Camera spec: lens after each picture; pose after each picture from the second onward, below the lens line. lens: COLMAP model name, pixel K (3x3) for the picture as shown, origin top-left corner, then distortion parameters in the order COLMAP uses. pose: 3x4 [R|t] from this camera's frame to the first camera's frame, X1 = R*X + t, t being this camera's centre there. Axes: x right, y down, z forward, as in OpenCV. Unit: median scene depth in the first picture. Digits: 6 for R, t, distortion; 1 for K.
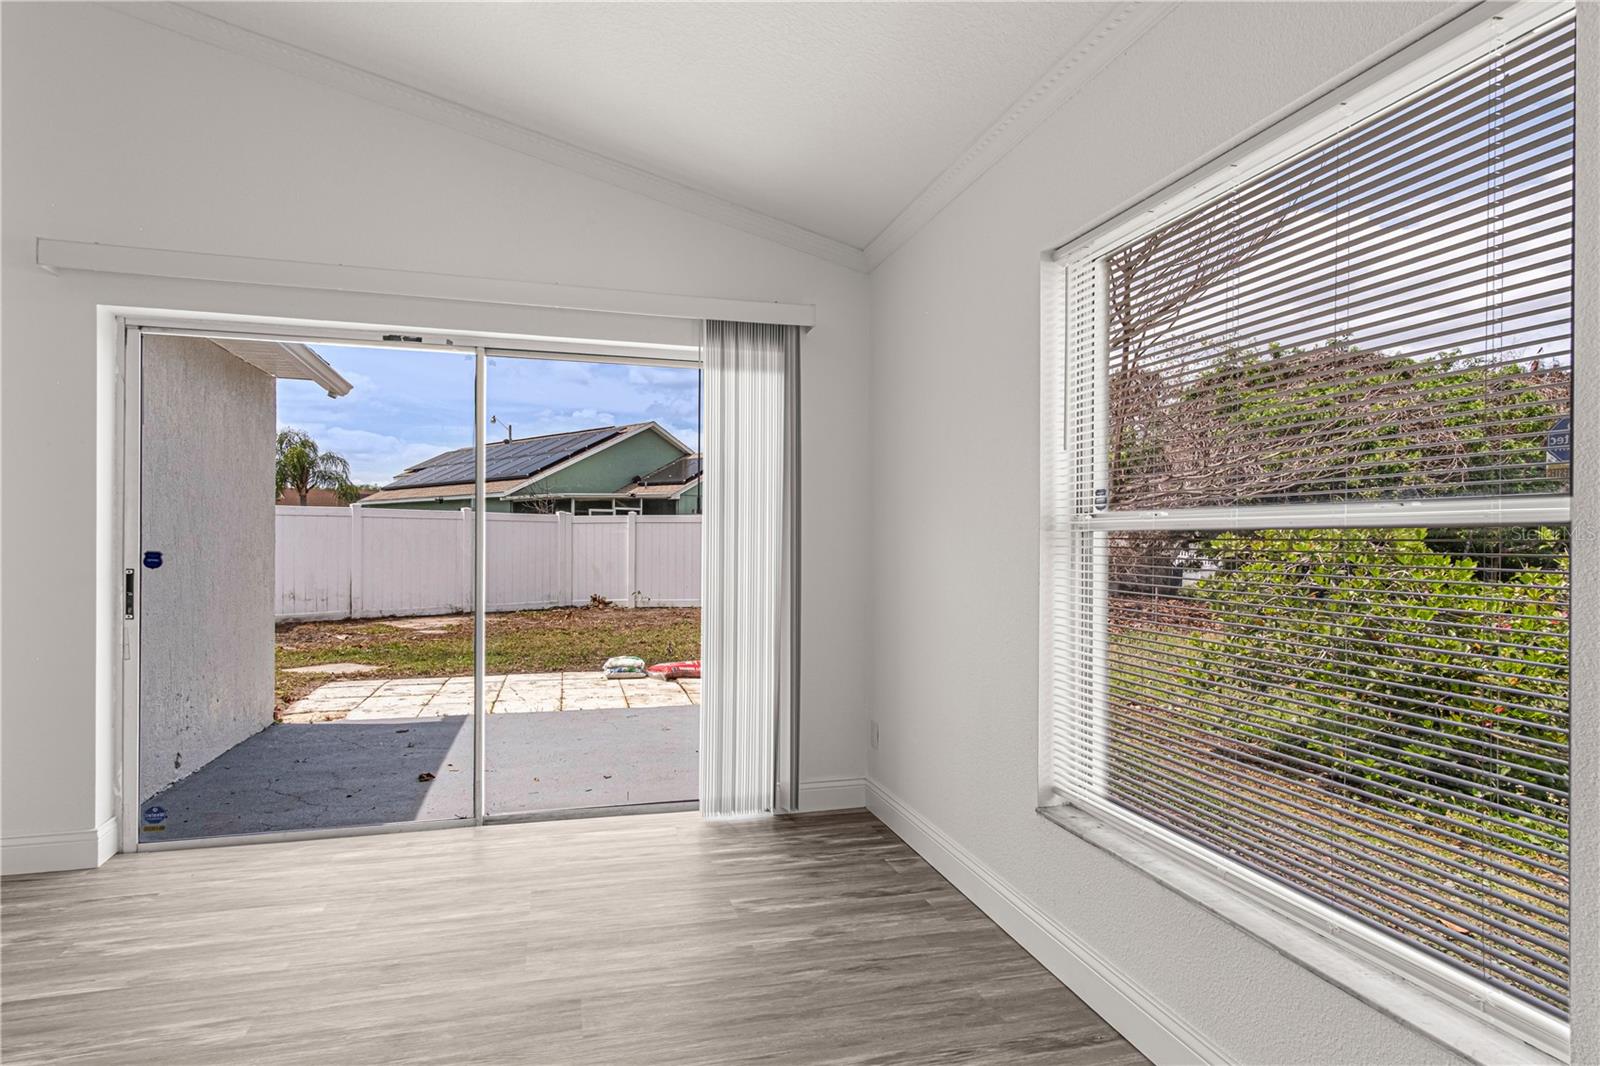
lens RADIAL K [[891.1, 0, 813.3], [0, 891.1, 538.2], [0, 0, 1]] dist [0.006636, -0.001584]
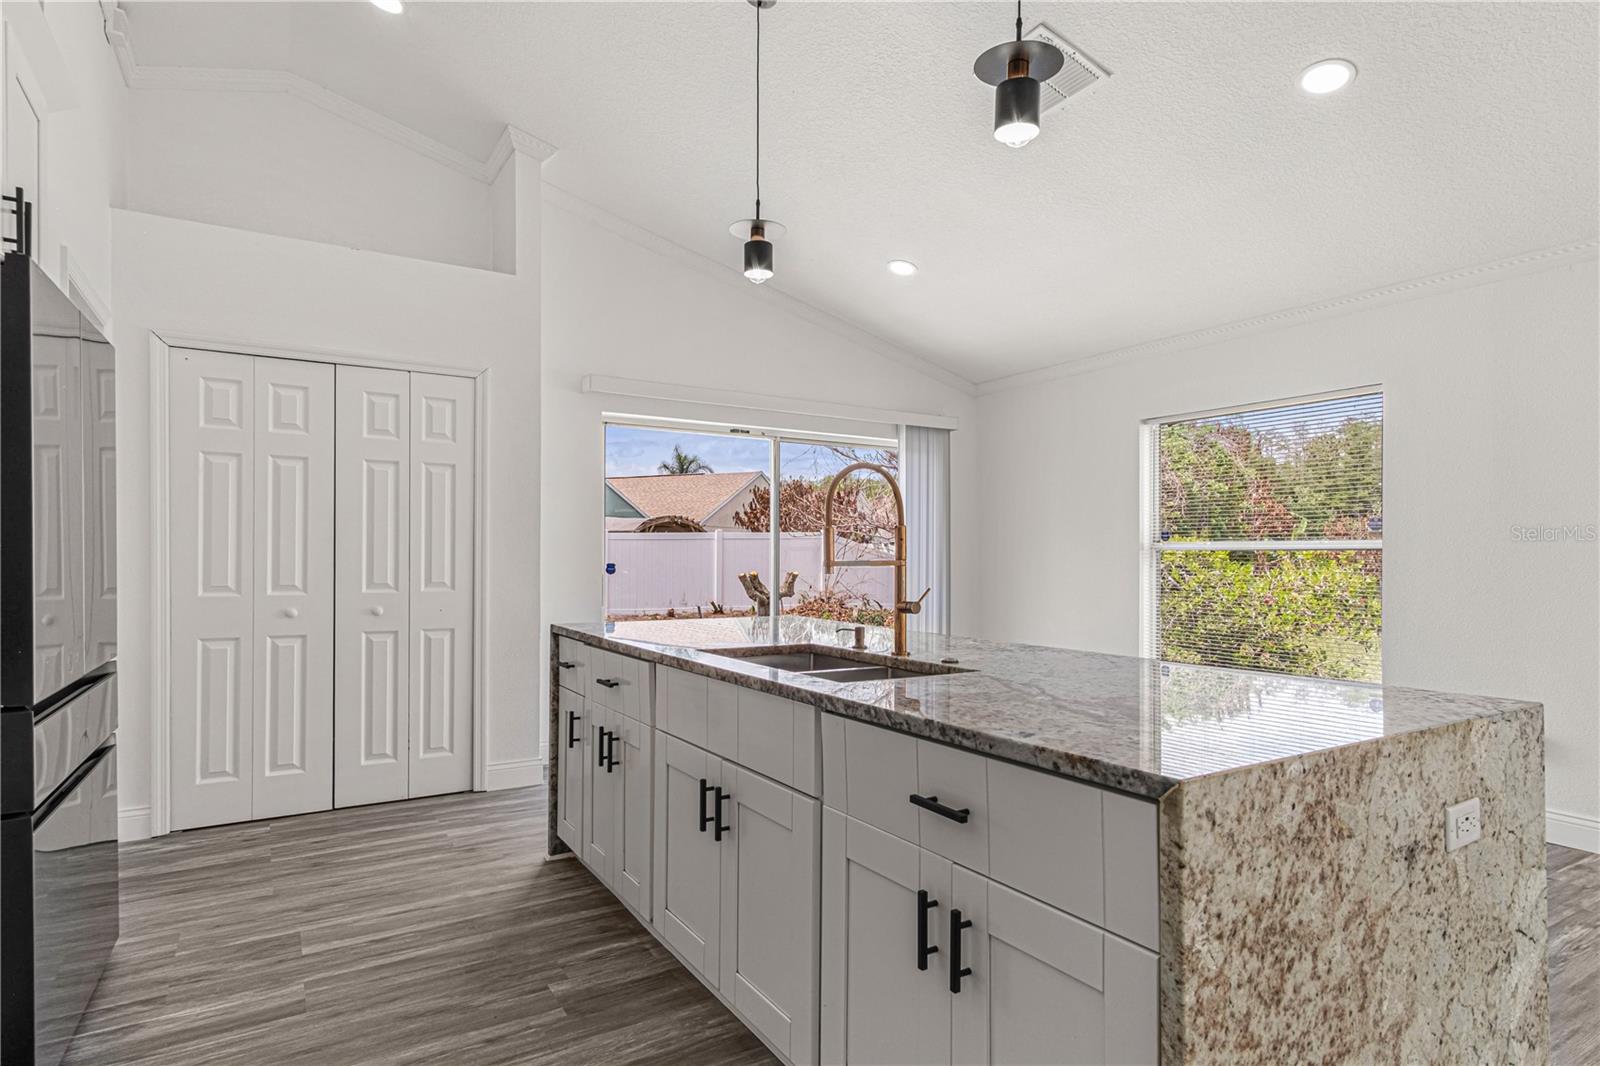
lens RADIAL K [[891.1, 0, 823.3], [0, 891.1, 556.2], [0, 0, 1]] dist [0.006636, -0.001584]
pose [[0.958129, -0.001226, 0.286336, -0.248867], [0.000273, 0.999994, 0.003370, -0.001011], [-0.286338, -0.003151, 0.958123, -0.187385]]
